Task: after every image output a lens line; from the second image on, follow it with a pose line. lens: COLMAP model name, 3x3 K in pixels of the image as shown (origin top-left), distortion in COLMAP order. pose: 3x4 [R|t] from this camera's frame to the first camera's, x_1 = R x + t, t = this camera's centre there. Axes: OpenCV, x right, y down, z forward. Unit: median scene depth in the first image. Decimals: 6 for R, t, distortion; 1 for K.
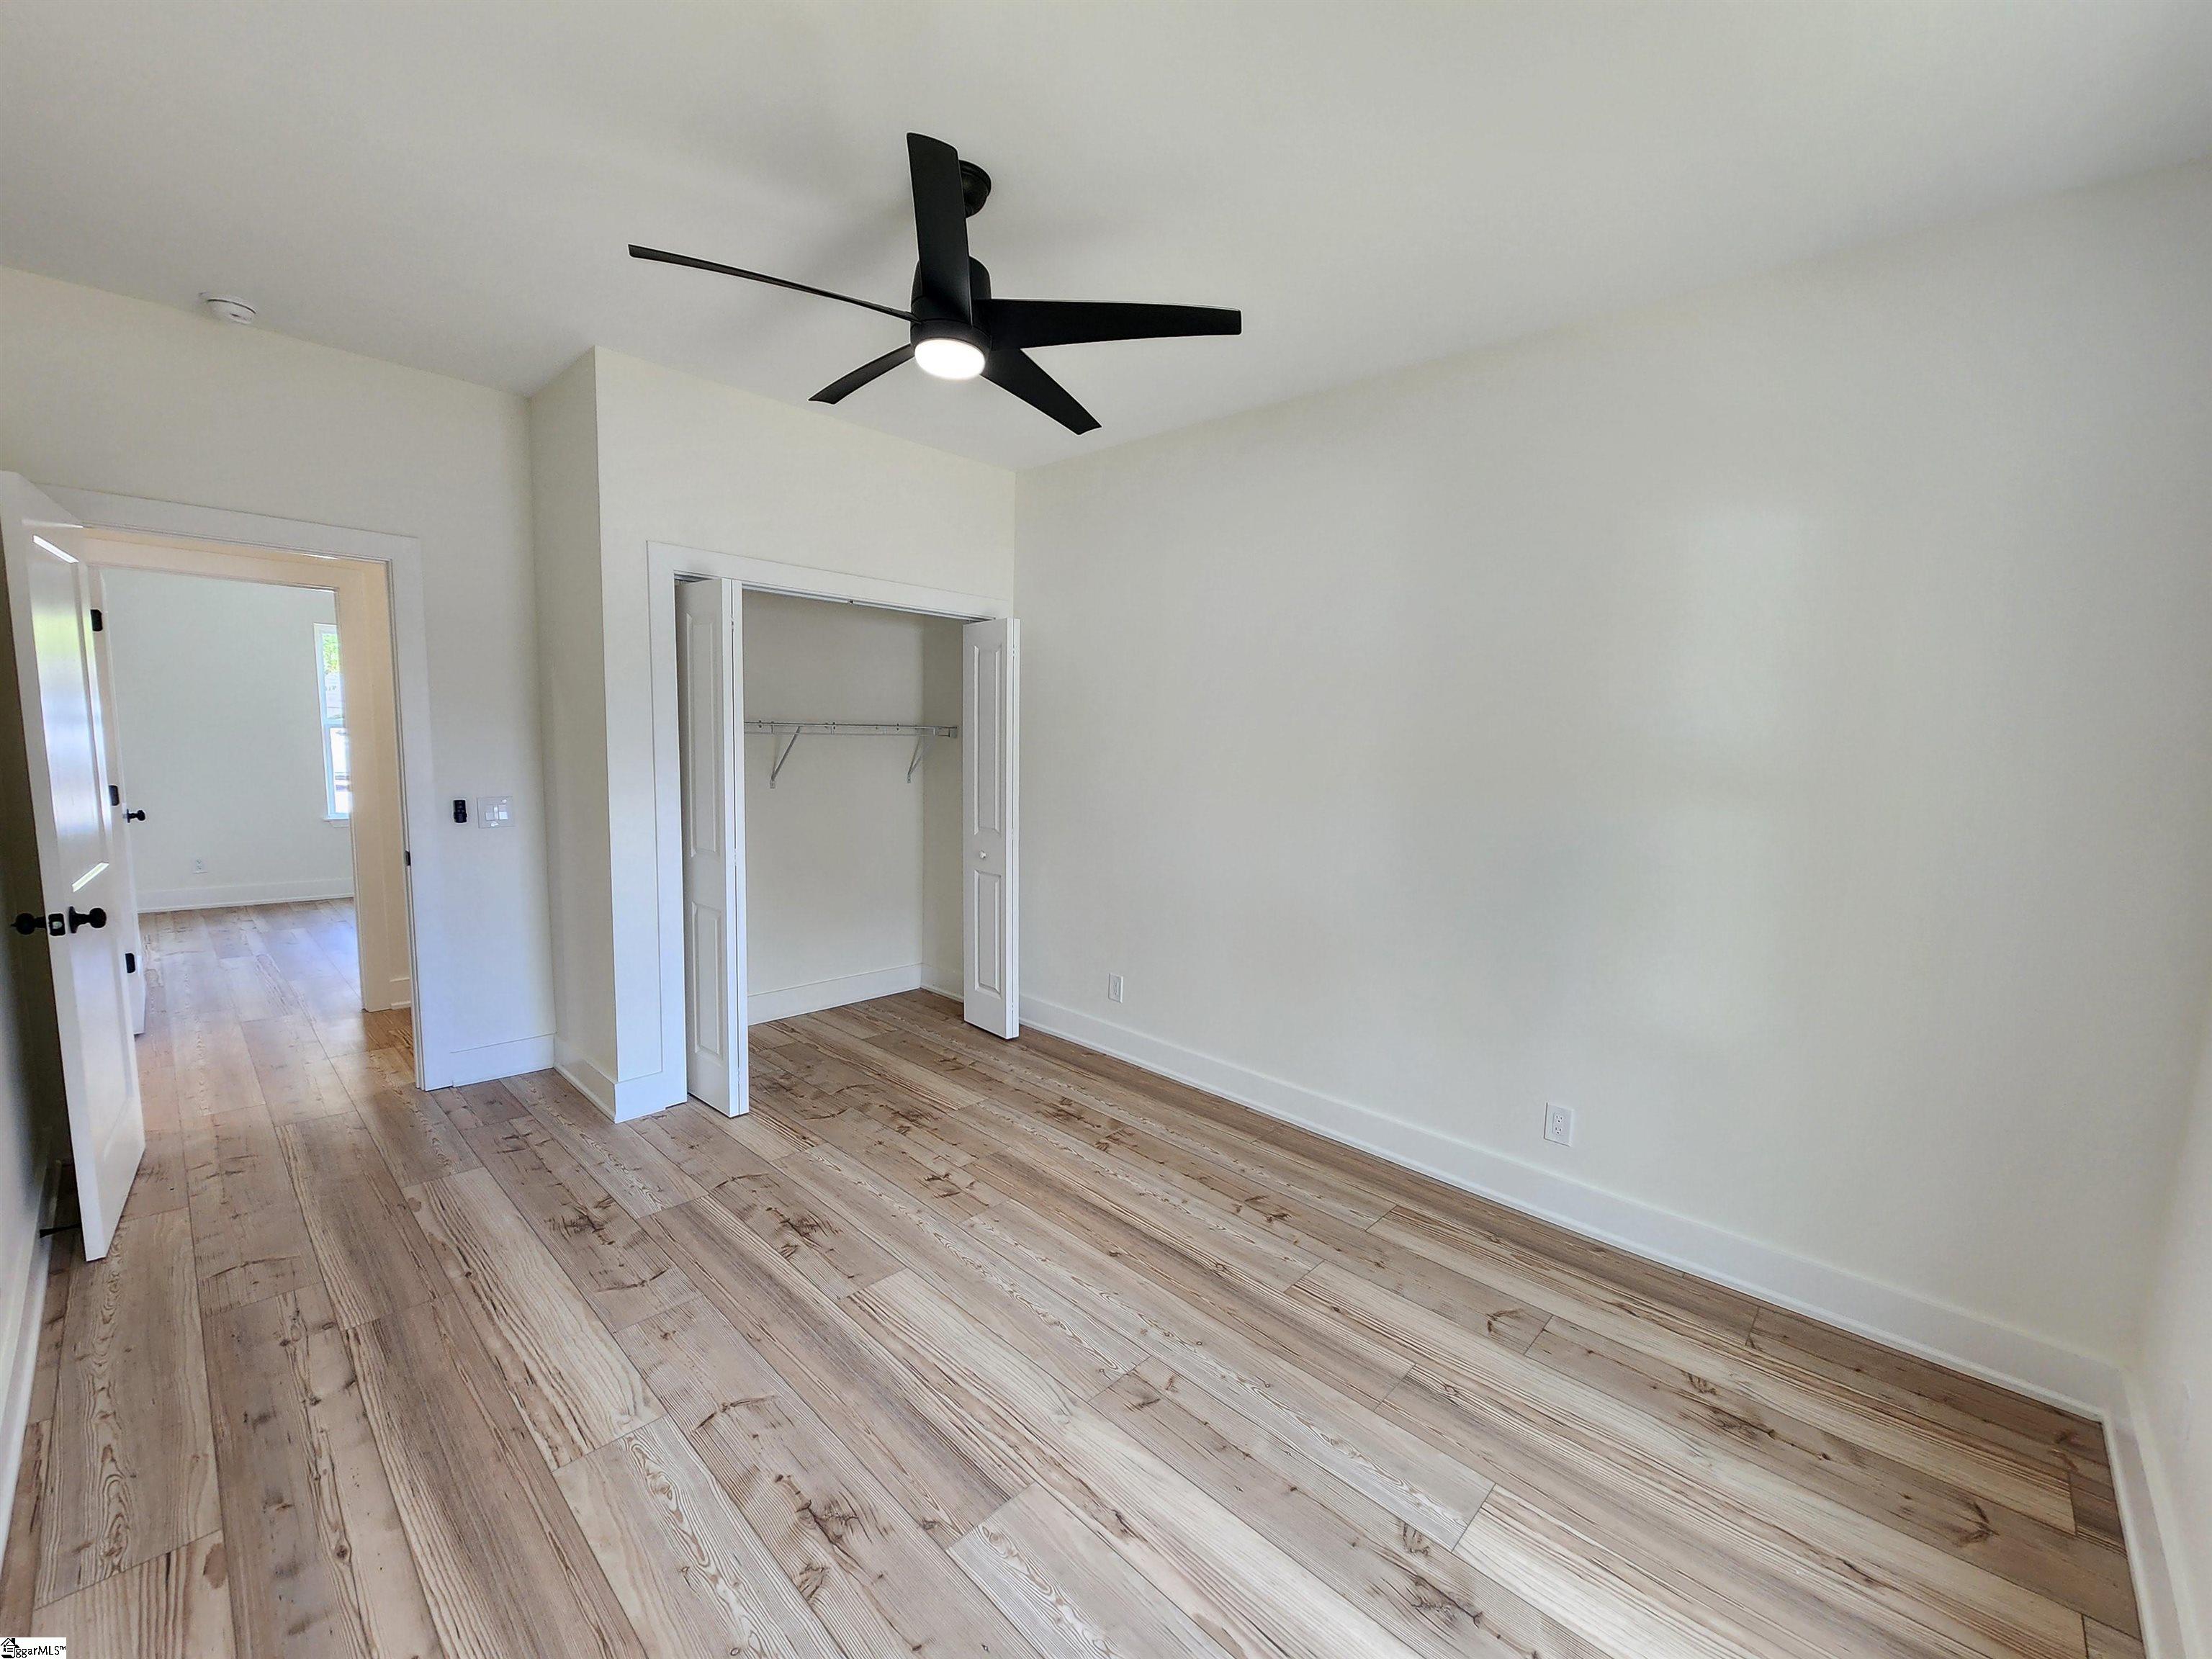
lens RADIAL K [[905.5, 0, 1089.7], [0, 905.5, 838.8], [0, 0, 1]] dist [0.000190, -0.000718]
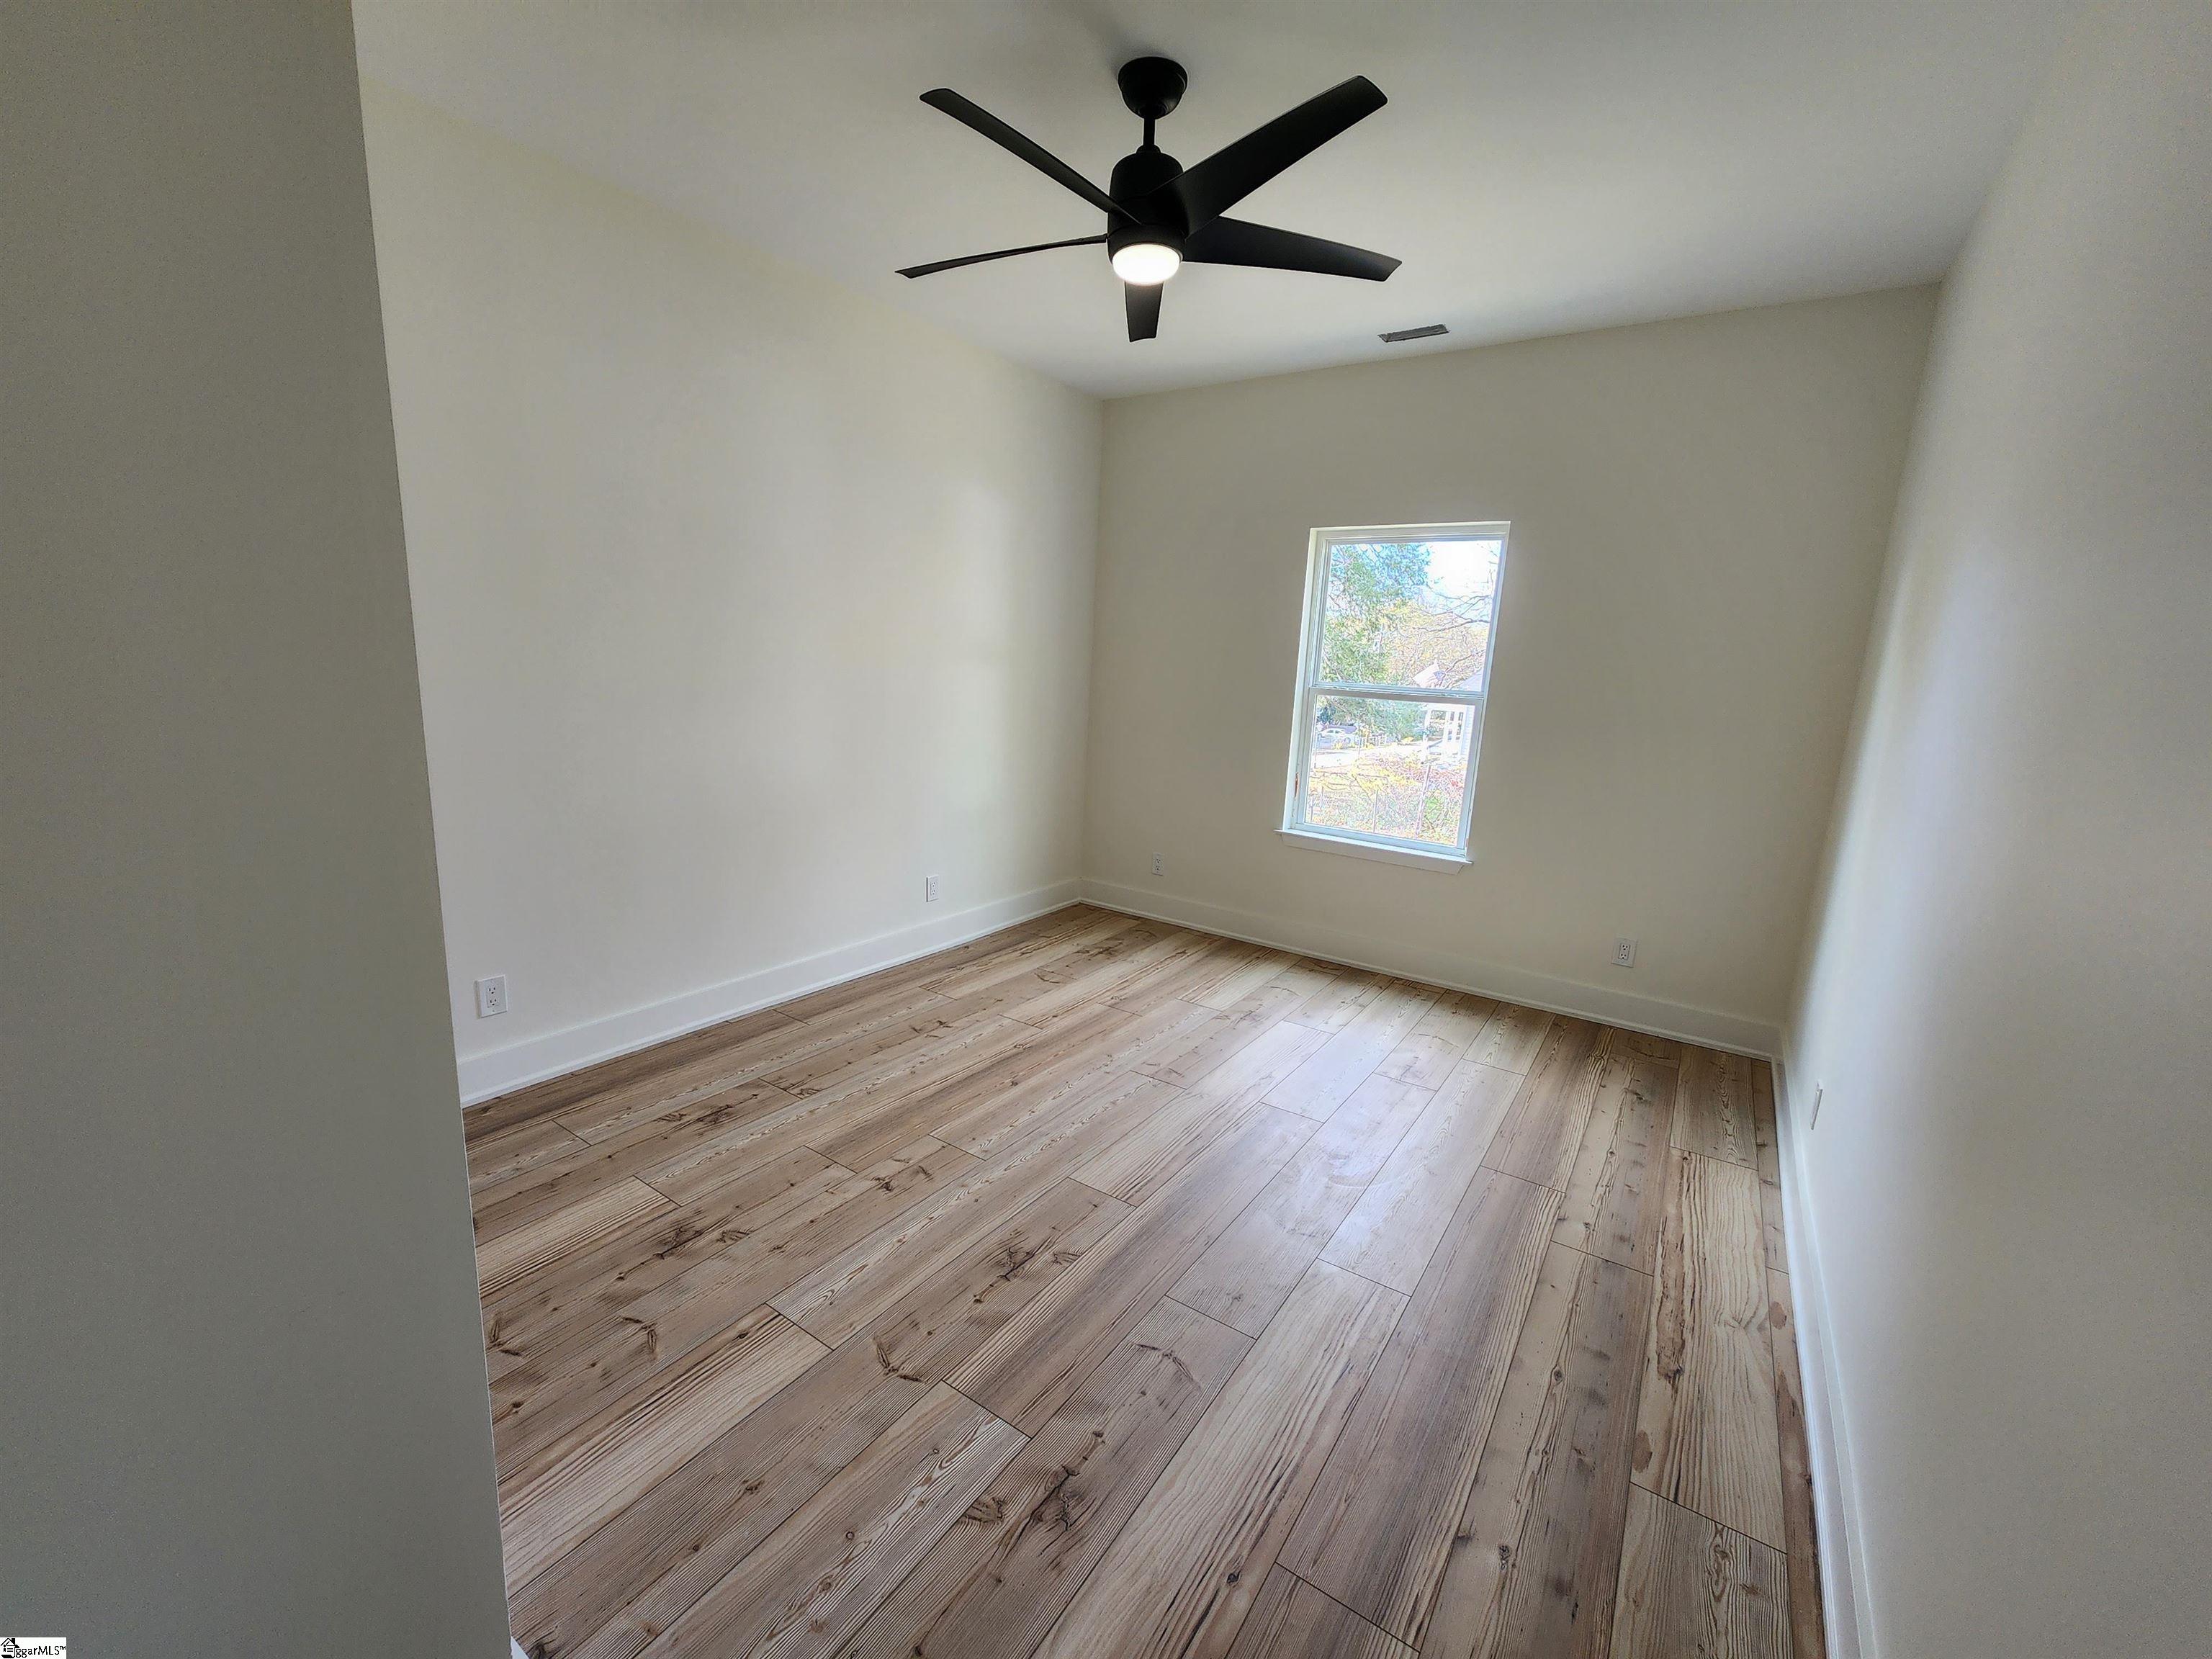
lens RADIAL K [[905.5, 0, 1089.7], [0, 905.5, 838.8], [0, 0, 1]] dist [0.000190, -0.000718]
pose [[-0.157692, -0.236026, 0.958866, -1.045717], [0.069158, 0.965992, 0.249153, -0.131976], [-0.985064, 0.105603, -0.136006, 1.041436]]
